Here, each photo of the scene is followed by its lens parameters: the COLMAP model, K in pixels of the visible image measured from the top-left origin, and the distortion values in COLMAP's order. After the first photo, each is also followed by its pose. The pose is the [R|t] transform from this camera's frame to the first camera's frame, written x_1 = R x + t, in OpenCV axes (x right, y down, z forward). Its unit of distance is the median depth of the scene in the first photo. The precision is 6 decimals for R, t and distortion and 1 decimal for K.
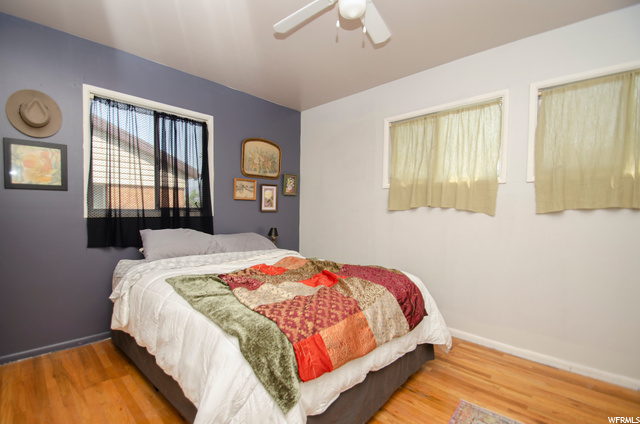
lens RADIAL K [[289.3, 0, 307.1], [0, 289.3, 220.4], [0, 0, 1]] dist [0.001253, 0.000118]
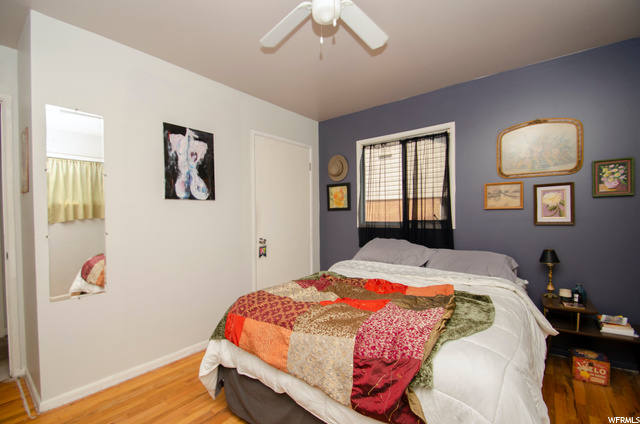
lens RADIAL K [[289.3, 0, 307.1], [0, 289.3, 220.4], [0, 0, 1]] dist [0.001253, 0.000118]
pose [[0.096089, 0.004139, -0.995364, 0.589041], [-0.024119, 0.999707, 0.001829, -0.034441], [0.995080, 0.023832, 0.096161, 0.470820]]
